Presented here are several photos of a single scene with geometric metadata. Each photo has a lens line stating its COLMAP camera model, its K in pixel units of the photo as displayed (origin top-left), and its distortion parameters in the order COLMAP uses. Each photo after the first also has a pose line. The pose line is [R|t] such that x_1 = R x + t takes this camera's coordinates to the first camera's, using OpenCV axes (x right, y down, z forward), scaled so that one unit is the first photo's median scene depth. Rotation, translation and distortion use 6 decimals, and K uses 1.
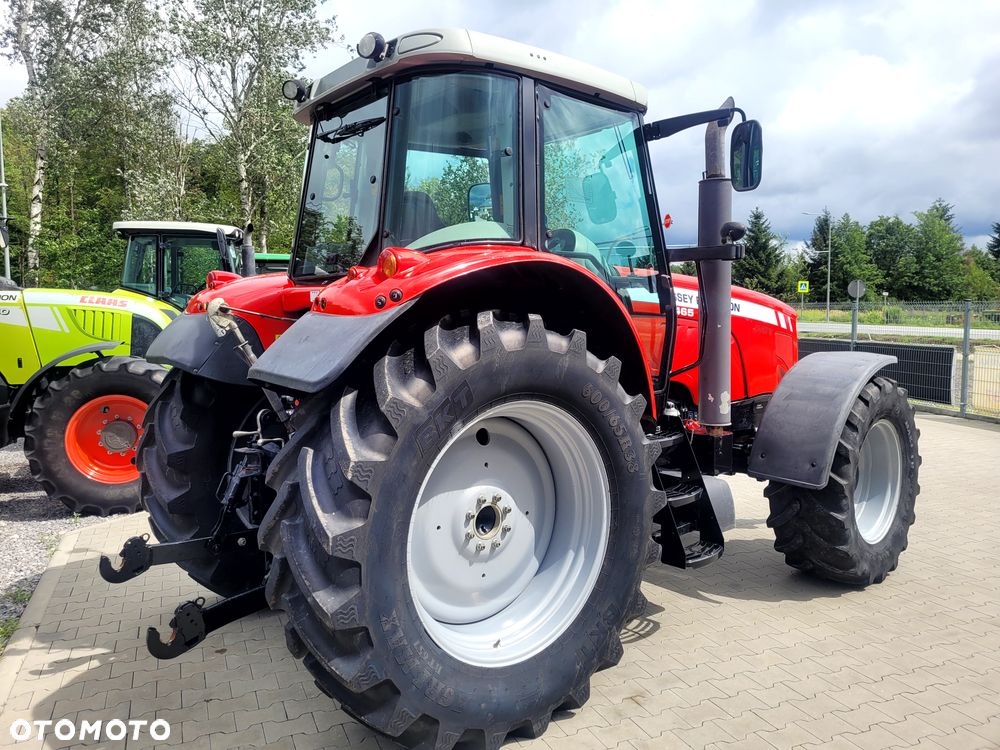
lens RADIAL K [[770.4, 0, 471.3], [0, 770.4, 385.8], [0, 0, 1]] dist [0.141079, -0.195213]
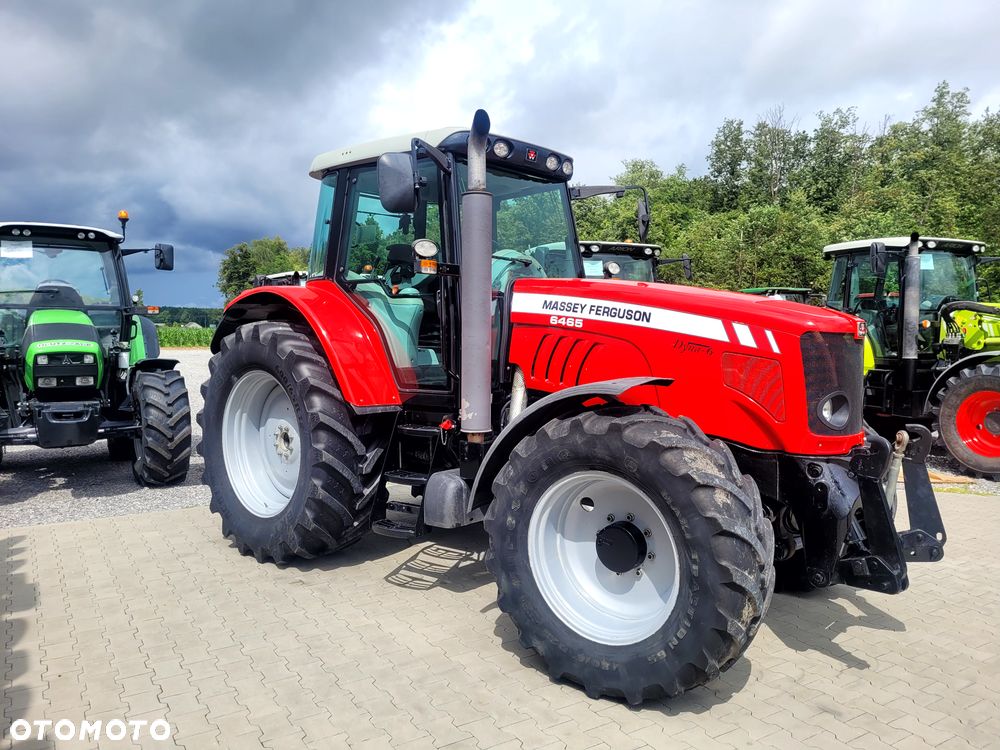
lens RADIAL K [[751.7, 0, 498.3], [0, 751.7, 380.3], [0, 0, 1]] dist [0.062212, -0.071121]
pose [[0.170865, 0.071685, -0.982683, 1.326788], [-0.099305, 0.993524, 0.055210, -0.077160], [0.980277, 0.088152, 0.176878, 0.873372]]
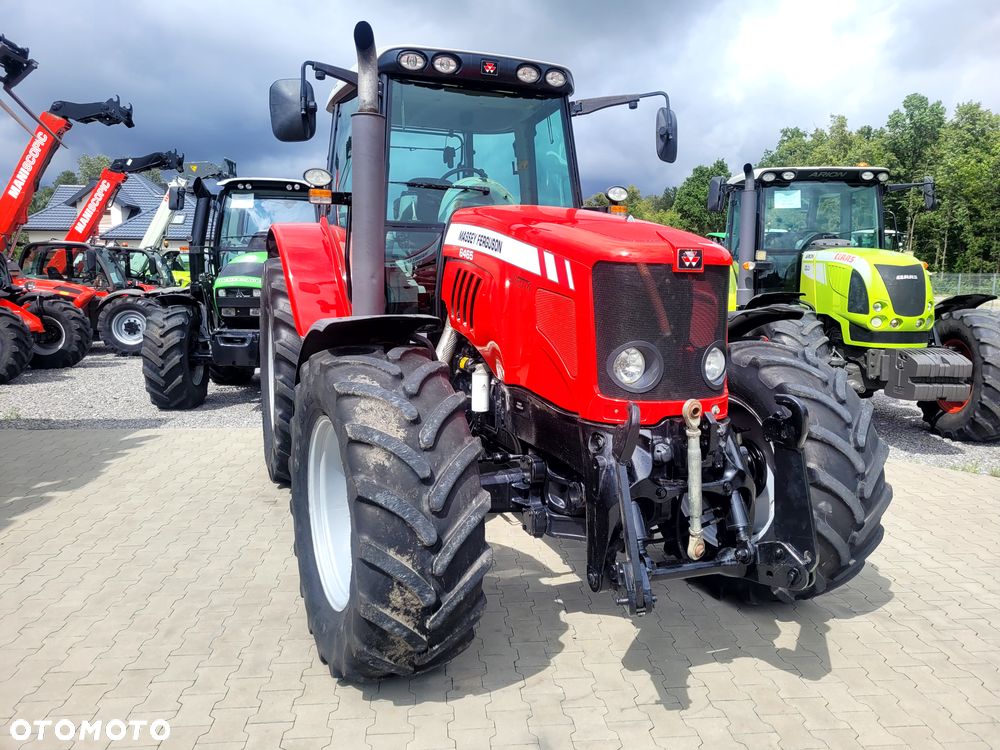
lens RADIAL K [[742.7, 0, 503.1], [0, 742.7, 380.2], [0, 0, 1]] dist [0.030294, 0.000746]
pose [[-0.281049, 0.135357, -0.950100, 1.185285], [-0.104036, 0.979872, 0.170374, -0.117280], [0.954038, 0.146728, -0.261310, 1.448199]]
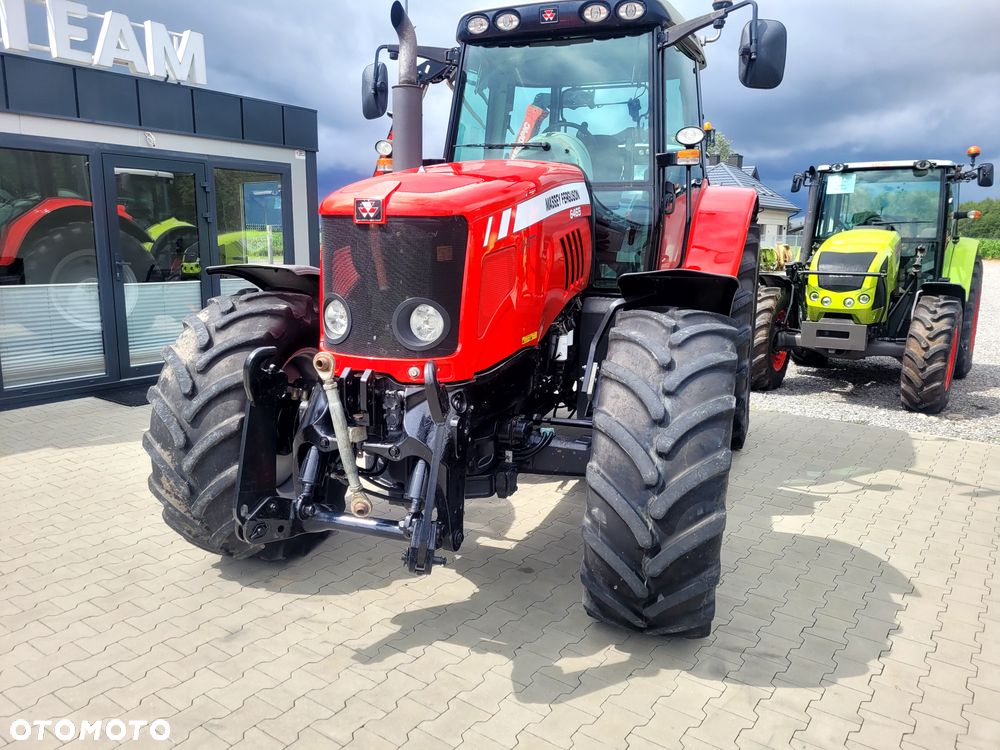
lens RADIAL K [[751.7, 0, 498.3], [0, 751.7, 380.3], [0, 0, 1]] dist [0.062212, -0.071121]
pose [[-0.851928, 0.093699, -0.515209, 0.783573], [-0.058282, 0.960783, 0.271106, -0.165375], [0.520406, 0.260990, -0.813057, 1.999200]]
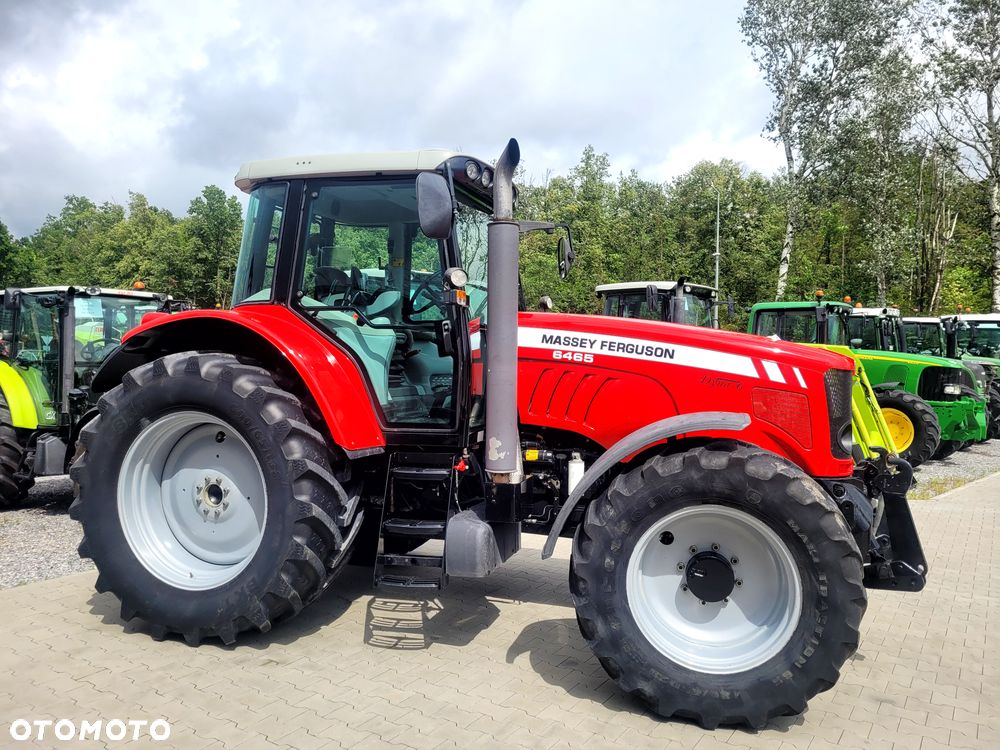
lens RADIAL K [[759.7, 0, 479.8], [0, 759.7, 377.8], [0, 0, 1]] dist [0.038674, -0.003466]
pose [[0.555560, 0.033438, -0.830804, 1.118259], [-0.093181, 0.995401, -0.022247, -0.044535], [0.826239, 0.089775, 0.556120, 0.449129]]
